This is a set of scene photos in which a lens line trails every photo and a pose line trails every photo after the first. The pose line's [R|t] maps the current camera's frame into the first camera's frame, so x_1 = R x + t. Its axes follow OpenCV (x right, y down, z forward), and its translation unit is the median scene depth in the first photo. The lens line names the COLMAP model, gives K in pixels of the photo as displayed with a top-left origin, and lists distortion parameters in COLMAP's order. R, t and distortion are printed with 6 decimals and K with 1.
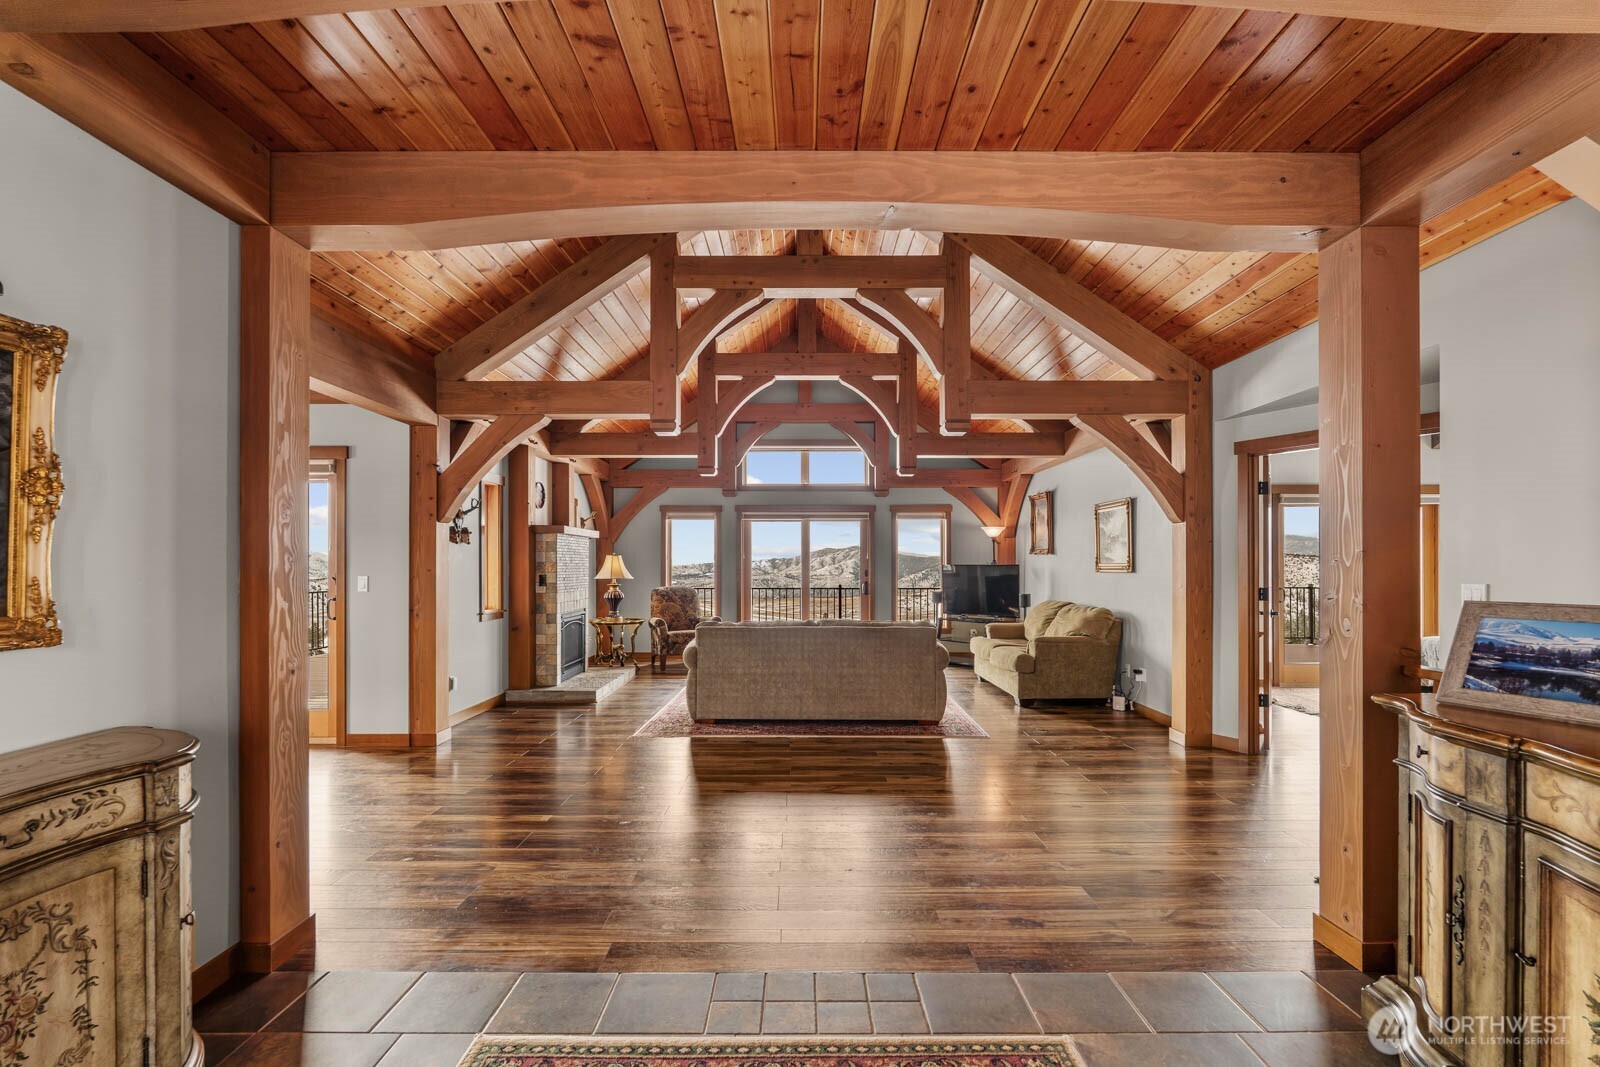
lens RADIAL K [[714.1, 0, 801.7], [0, 714.1, 563.0], [0, 0, 1]] dist [-0.002705, -0.000491]
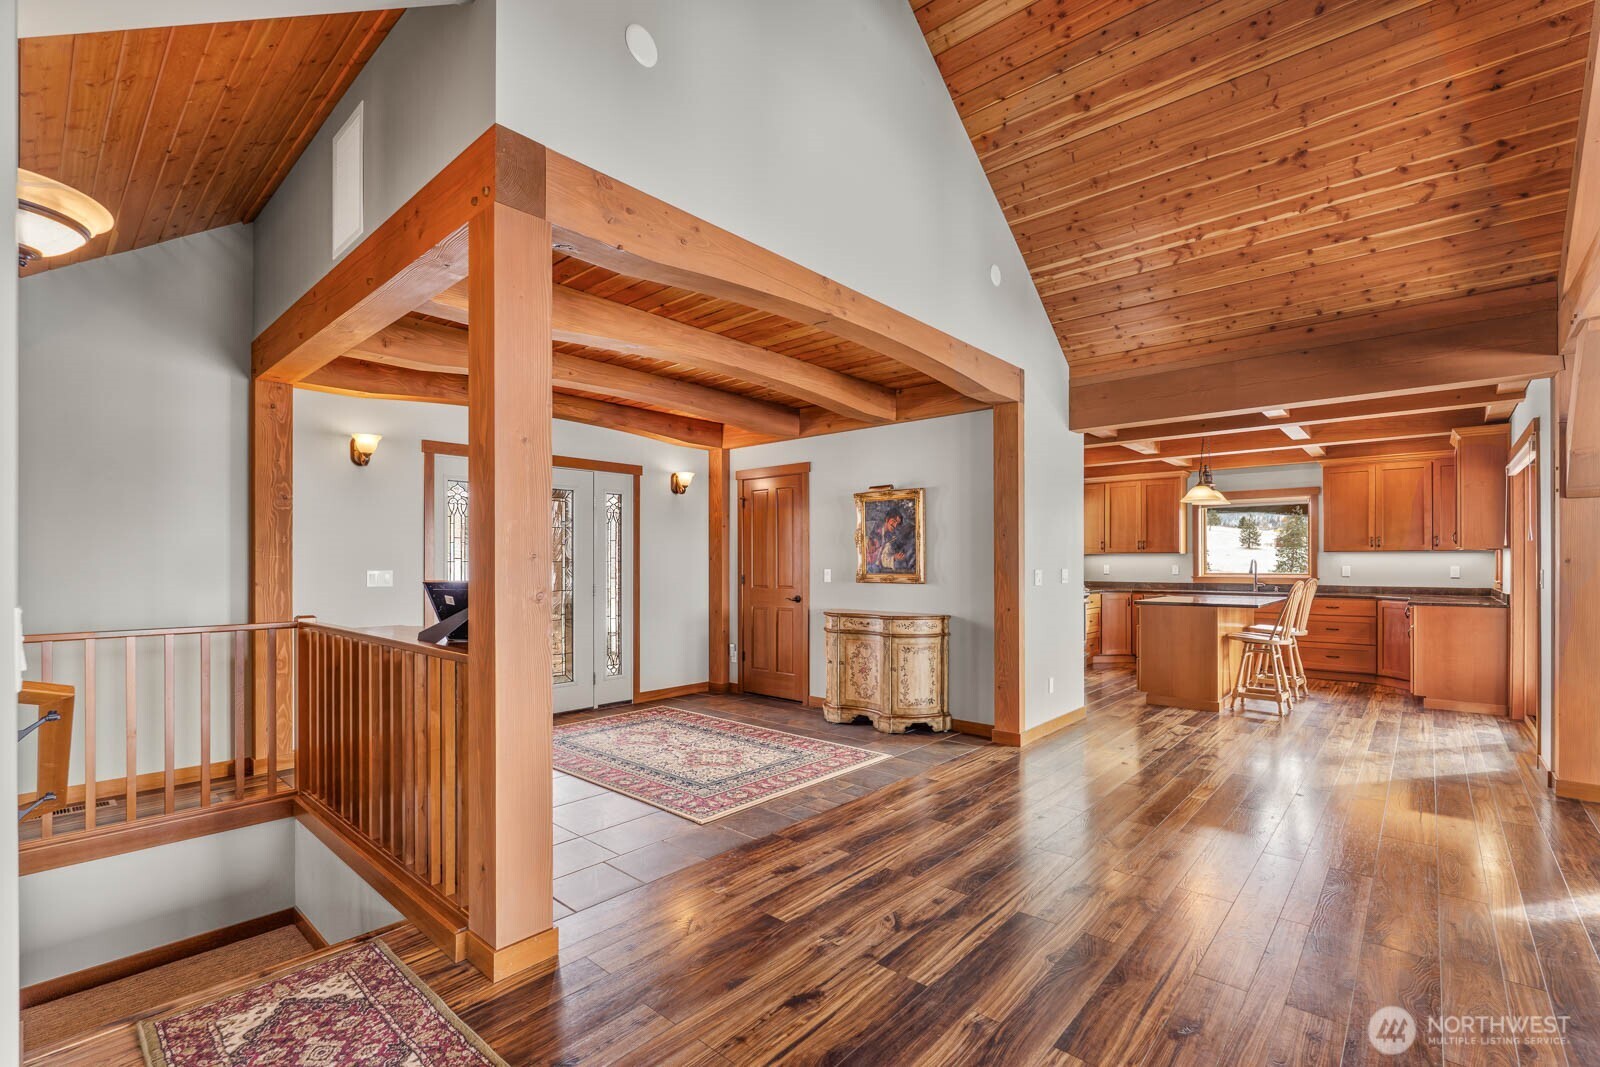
lens RADIAL K [[715.9, 0, 798.1], [0, 715.9, 561.3], [0, 0, 1]] dist [-0.000704, -0.000007]
pose [[-0.663714, 0.000732, -0.747986, 0.446183], [0.004122, 0.999988, -0.002678, 0.005444], [0.747975, -0.004861, -0.663709, 0.683811]]
